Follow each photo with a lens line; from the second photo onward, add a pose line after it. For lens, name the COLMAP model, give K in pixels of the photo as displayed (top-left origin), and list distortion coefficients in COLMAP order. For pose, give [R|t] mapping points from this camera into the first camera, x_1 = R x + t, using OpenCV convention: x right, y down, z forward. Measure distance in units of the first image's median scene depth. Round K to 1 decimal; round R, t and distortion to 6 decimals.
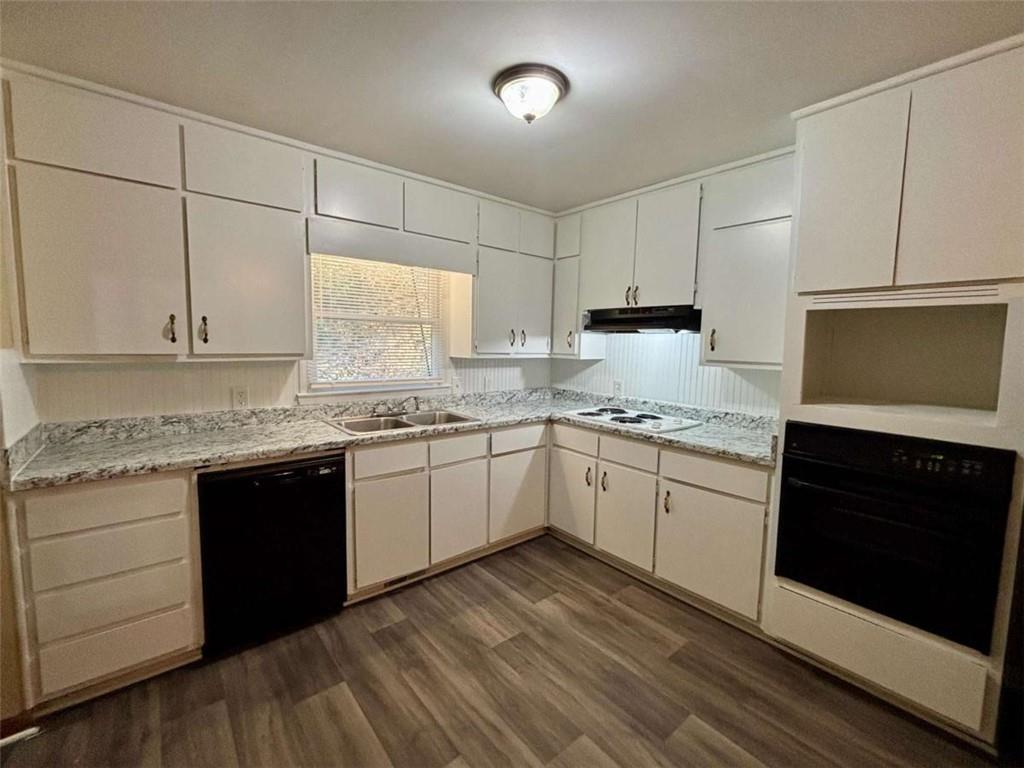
lens RADIAL K [[438.8, 0, 511.3], [0, 438.8, 380.2], [0, 0, 1]] dist [0.002236, 0.000219]
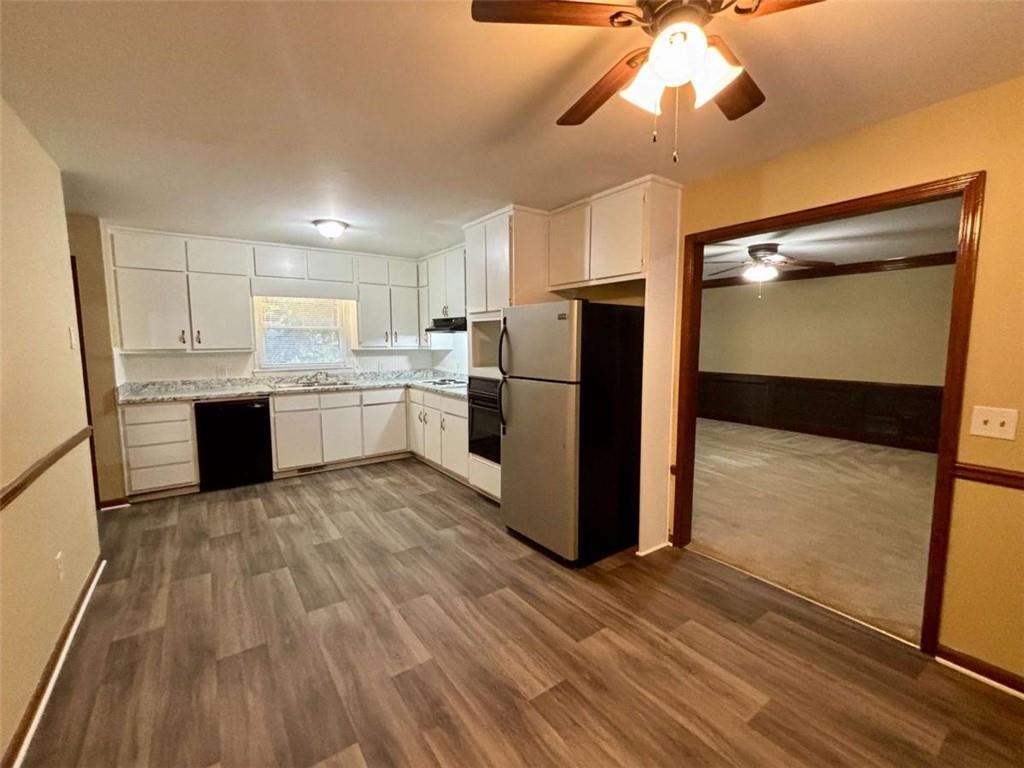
lens RADIAL K [[438.8, 0, 511.5], [0, 438.8, 380.2], [0, 0, 1]] dist [0.002236, 0.000219]
pose [[0.997015, -0.016025, -0.075526, 0.832753], [0.016410, 0.999855, 0.004475, 0.093010], [0.075444, -0.005701, 0.997134, -0.861469]]
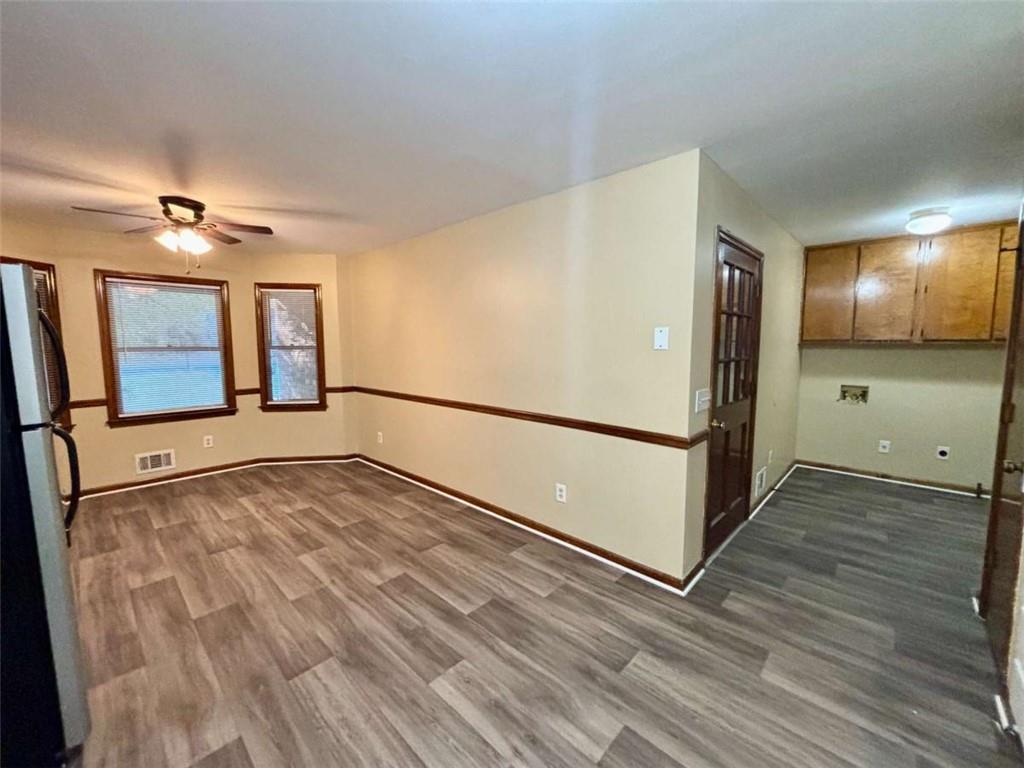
lens RADIAL K [[409.5, 0, 511.6], [0, 409.5, 383.7], [0, 0, 1]] dist [-0.004848, 0.002161]
pose [[-0.993027, -0.006381, -0.117712, -0.022498], [-0.028029, 0.982678, 0.183187, -0.086024], [0.114504, 0.185209, -0.976005, 1.028542]]
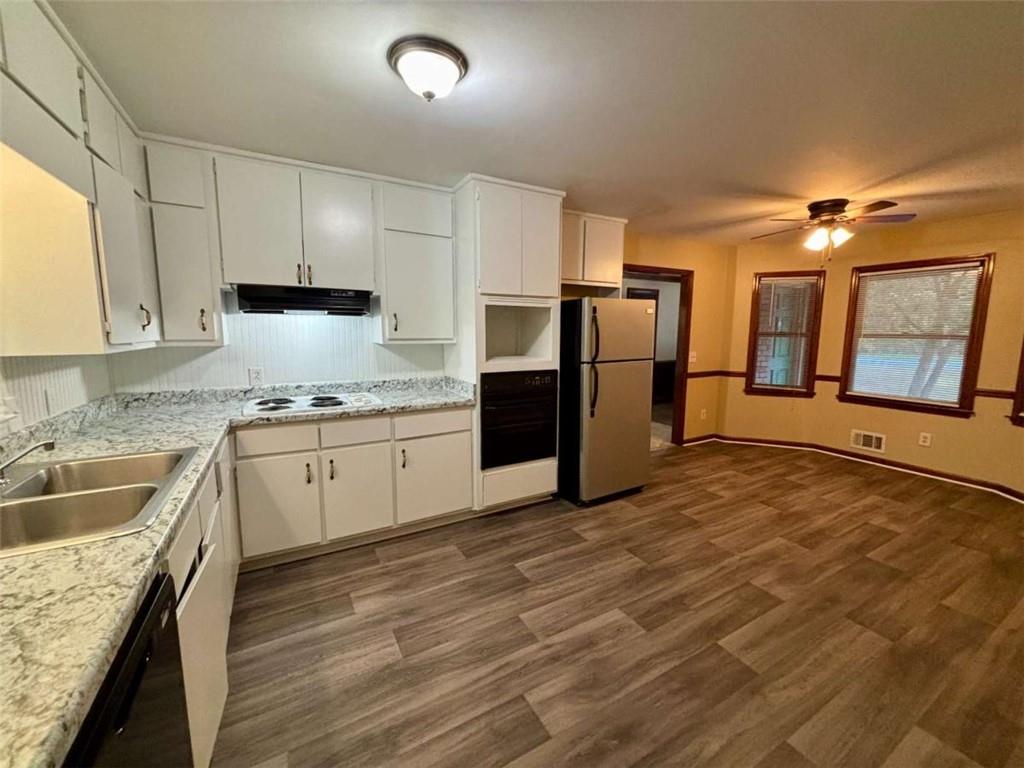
lens RADIAL K [[409.5, 0, 511.8], [0, 409.5, 383.6], [0, 0, 1]] dist [-0.004848, 0.002161]
pose [[0.180190, -0.148464, 0.972363, -0.682061], [0.084853, 0.987205, 0.135006, -0.052507], [-0.979965, 0.058181, 0.190483, 0.521783]]
